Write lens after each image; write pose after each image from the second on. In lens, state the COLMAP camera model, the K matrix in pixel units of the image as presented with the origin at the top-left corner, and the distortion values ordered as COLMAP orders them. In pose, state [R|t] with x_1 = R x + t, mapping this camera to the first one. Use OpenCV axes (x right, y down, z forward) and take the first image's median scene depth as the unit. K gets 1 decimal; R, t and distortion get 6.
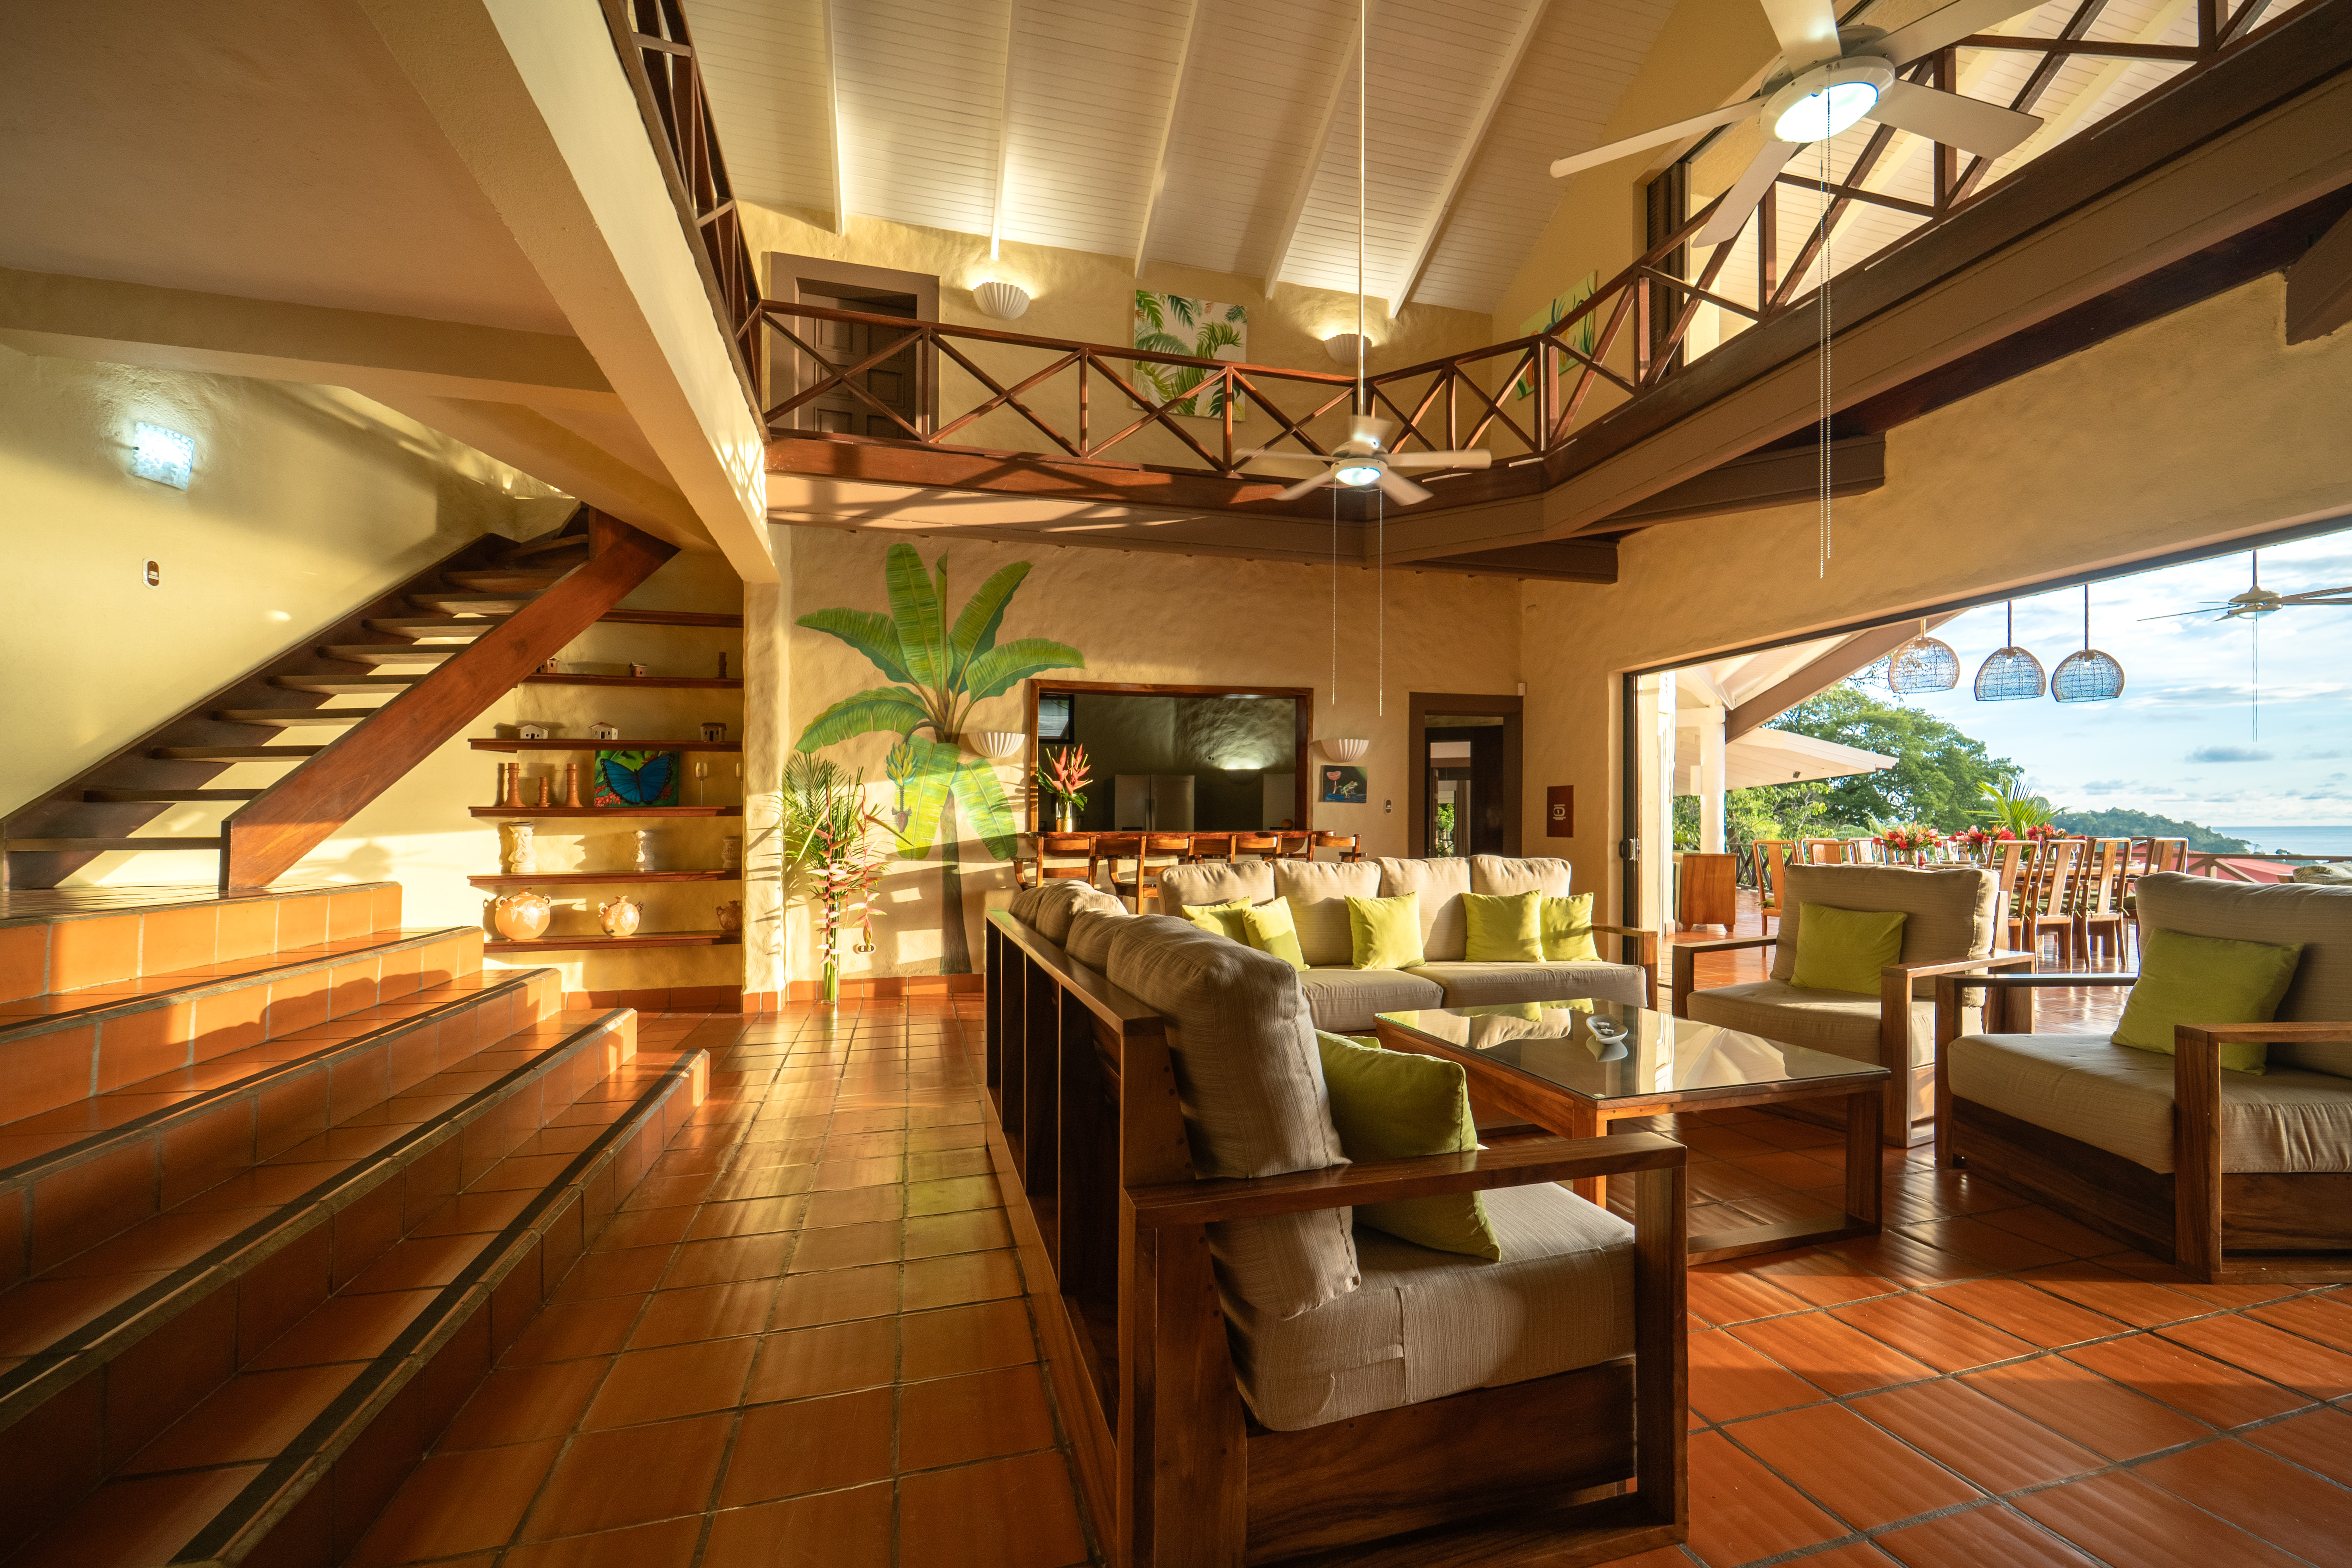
lens RADIAL K [[976.0, 0, 1176.0], [0, 976.0, 784.0], [0, 0, 1]] dist [0.001767, 0.000311]
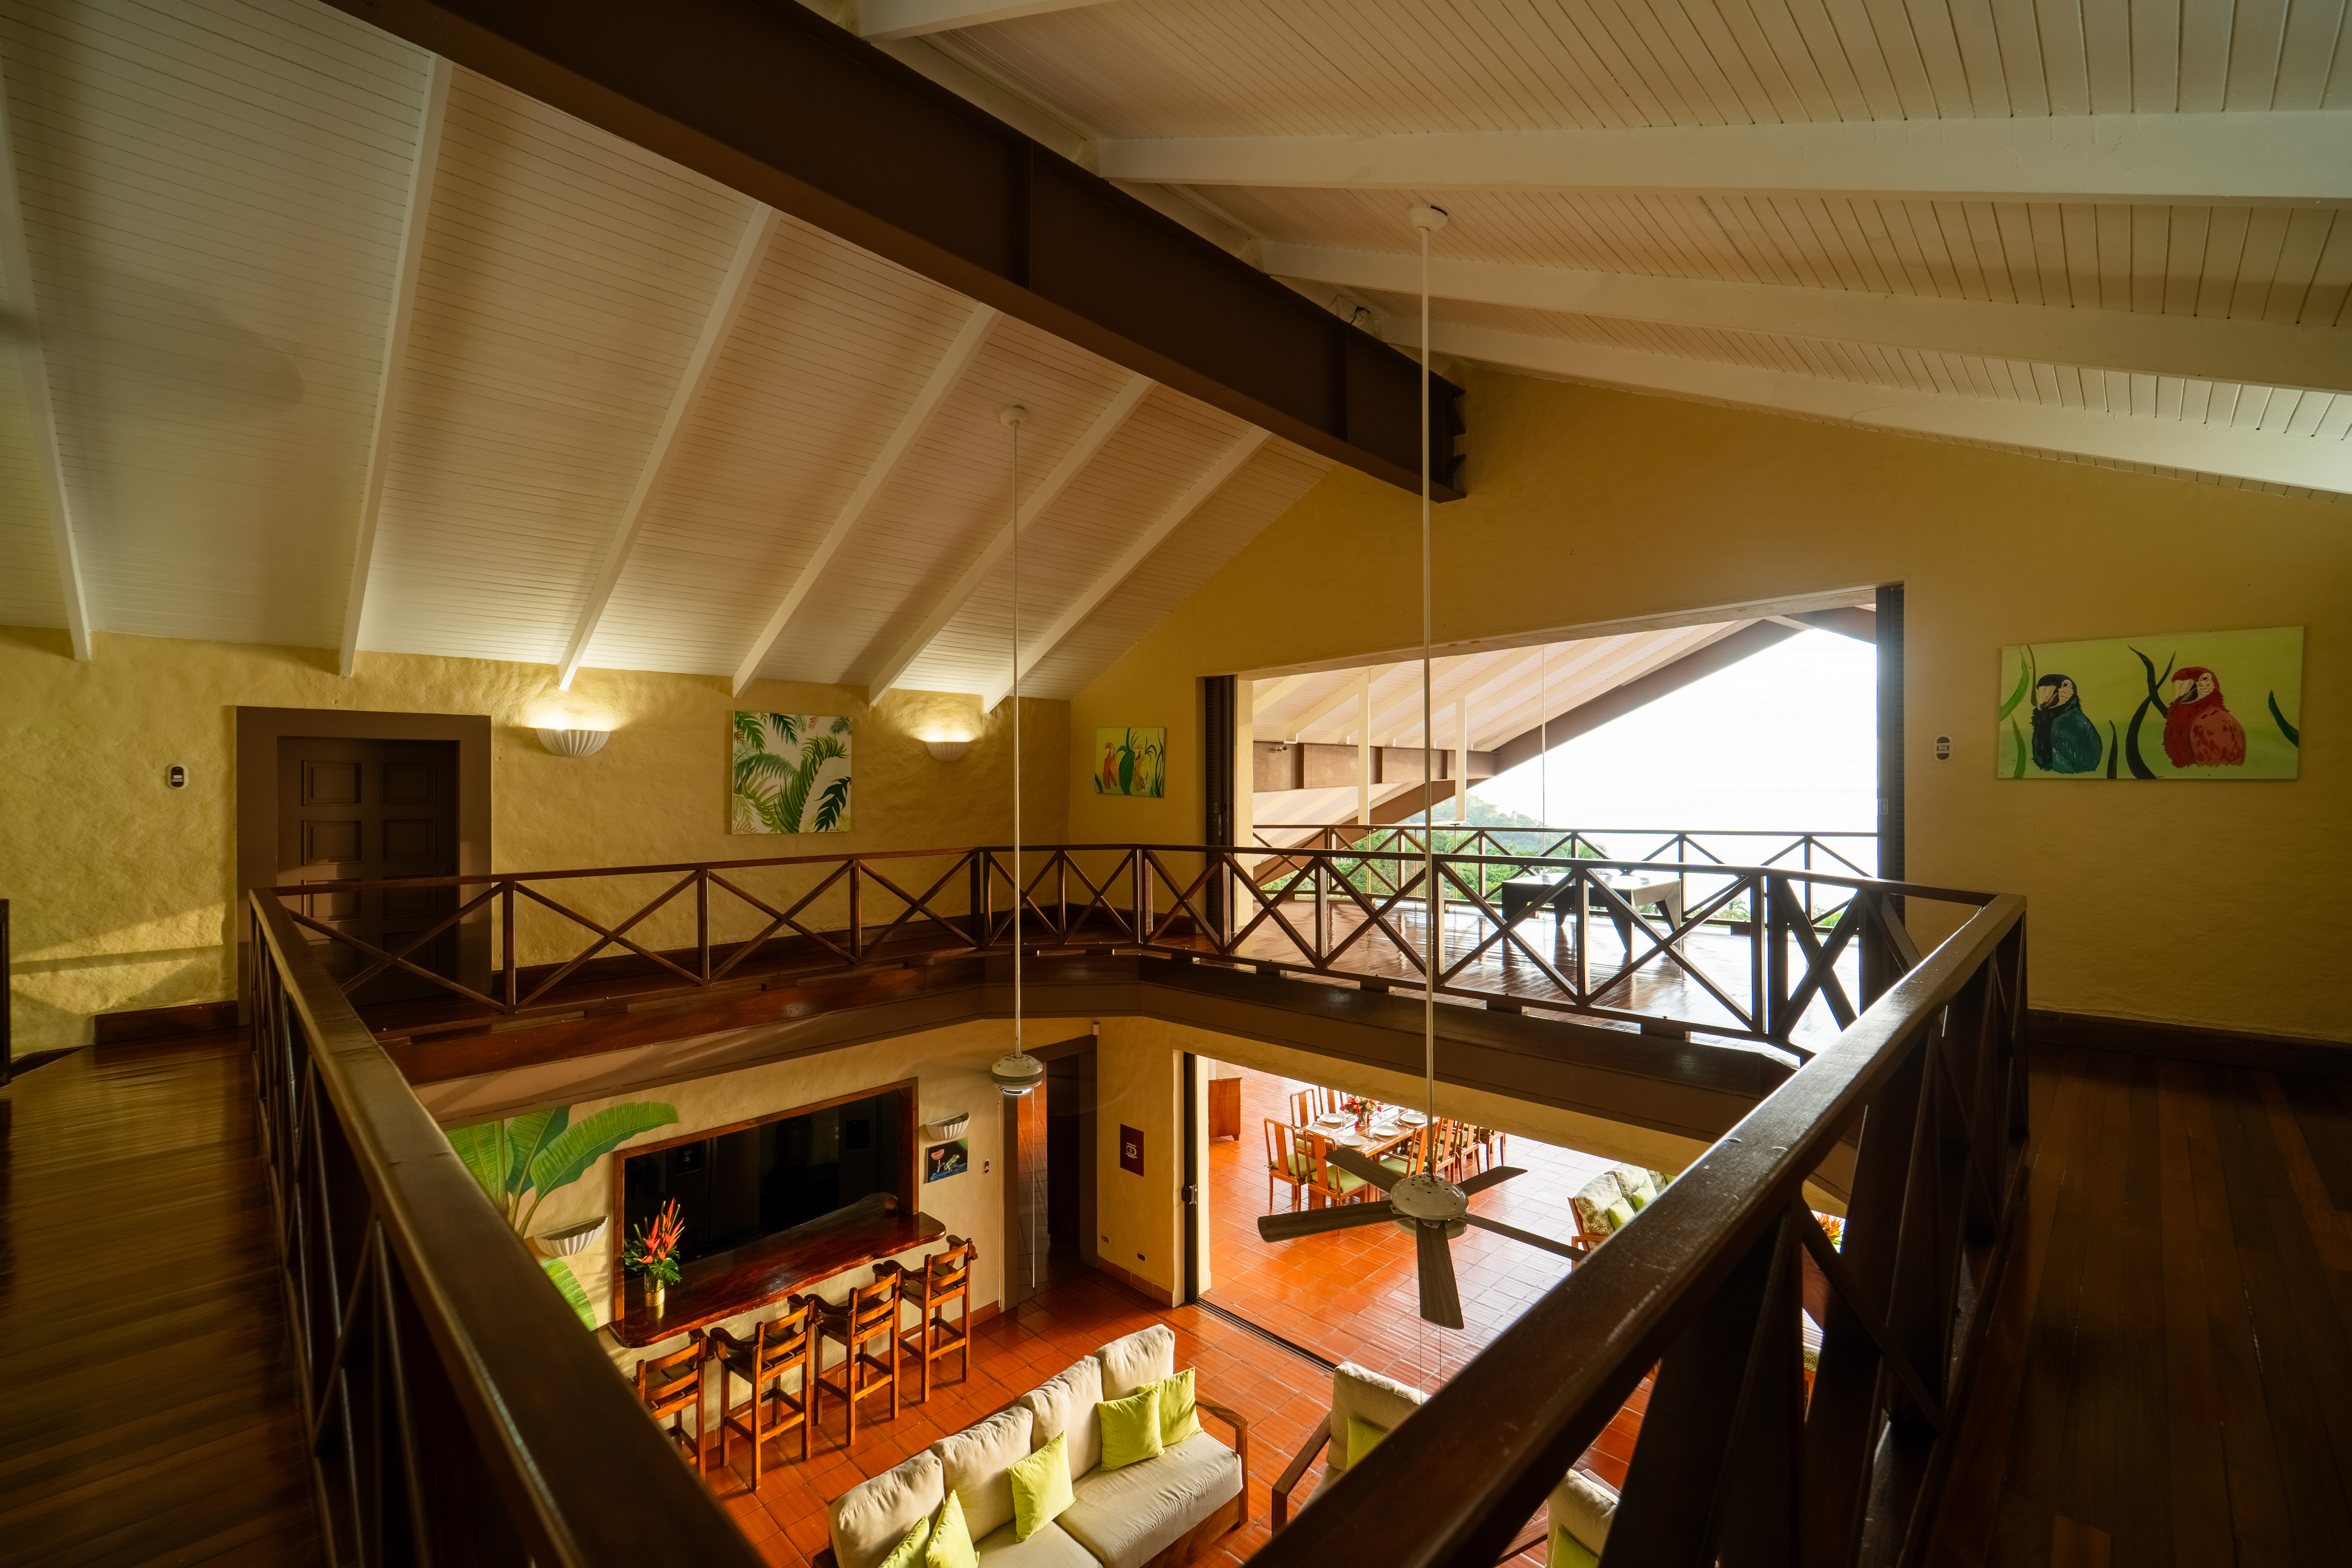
lens RADIAL K [[962.2, 0, 1176.0], [0, 962.2, 784.0], [0, 0, 1]] dist [0.001703, -0.000211]
pose [[0.874424, -0.007564, 0.485104, -0.123246], [0.006061, 0.999971, 0.004666, -0.447168], [-0.485125, -0.001140, 0.874444, -0.031042]]
